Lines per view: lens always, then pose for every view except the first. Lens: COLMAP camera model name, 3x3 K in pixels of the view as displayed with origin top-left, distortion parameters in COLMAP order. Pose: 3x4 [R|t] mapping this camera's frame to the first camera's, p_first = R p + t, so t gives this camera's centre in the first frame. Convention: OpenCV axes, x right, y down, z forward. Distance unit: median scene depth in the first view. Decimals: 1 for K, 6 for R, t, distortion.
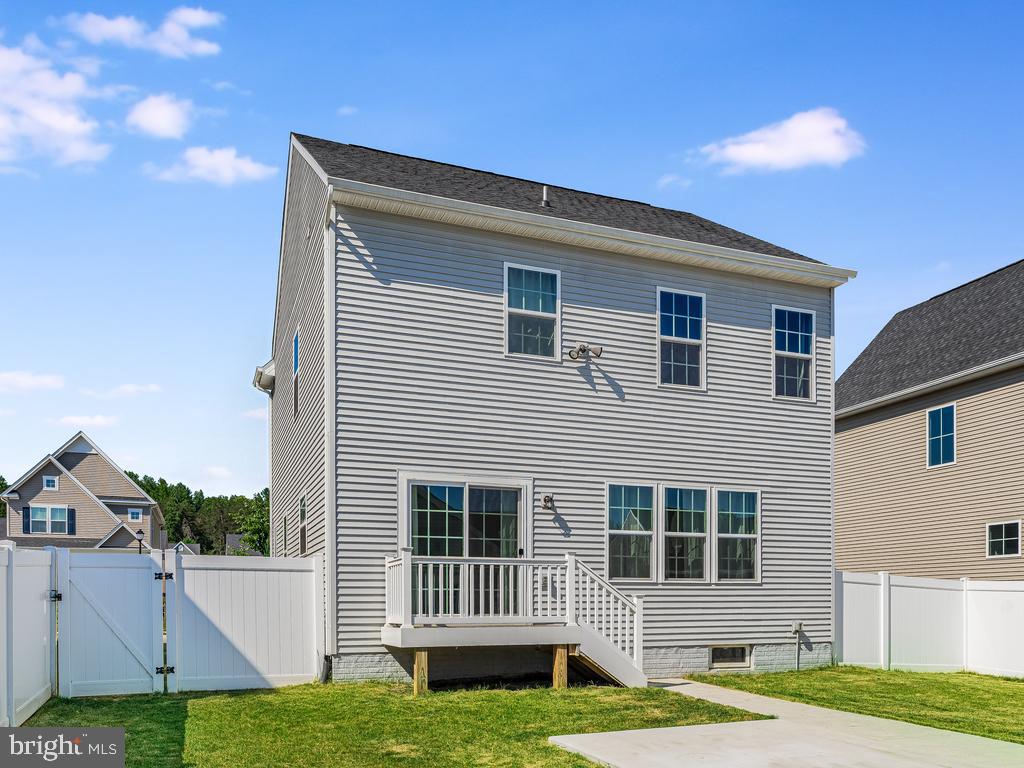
lens RADIAL K [[794.8, 0, 519.1], [0, 794.8, 386.2], [0, 0, 1]] dist [-0.000032, -0.005496]
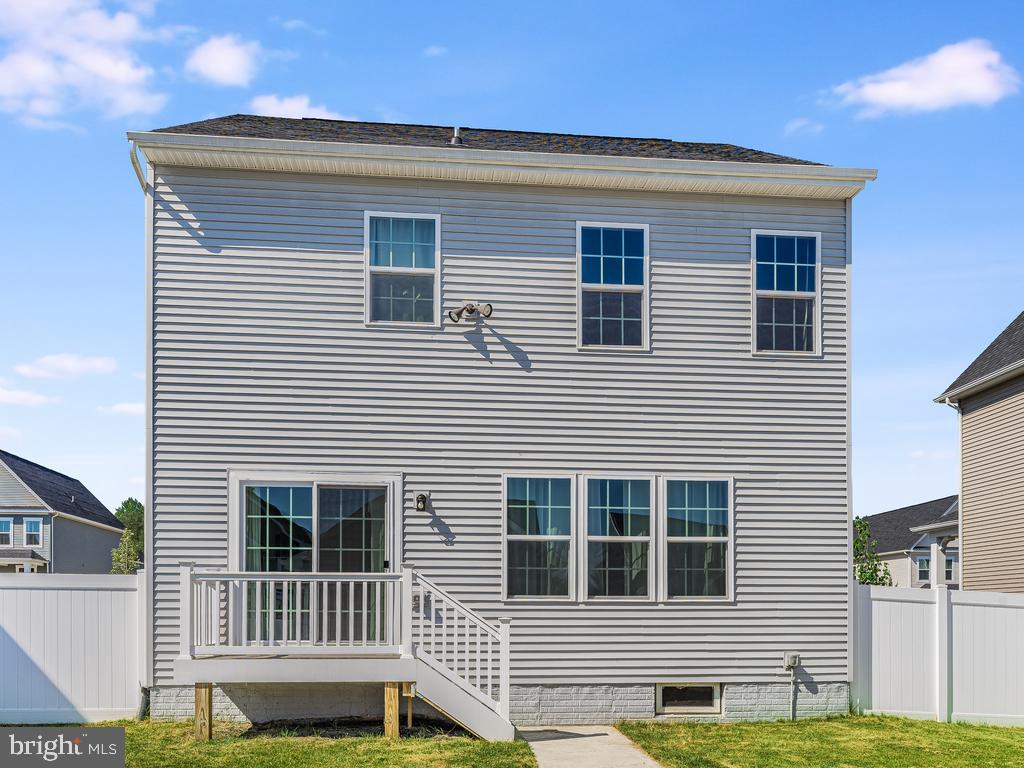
lens RADIAL K [[907.4, 0, 512.0], [0, 907.4, 384.0], [0, 0, 1]] dist [-0.000499, -0.006176]
pose [[0.965960, -0.064805, -0.250442, 0.344127], [0.066167, 0.997804, -0.002986, 0.033525], [0.250086, -0.013687, 0.968127, 0.129259]]
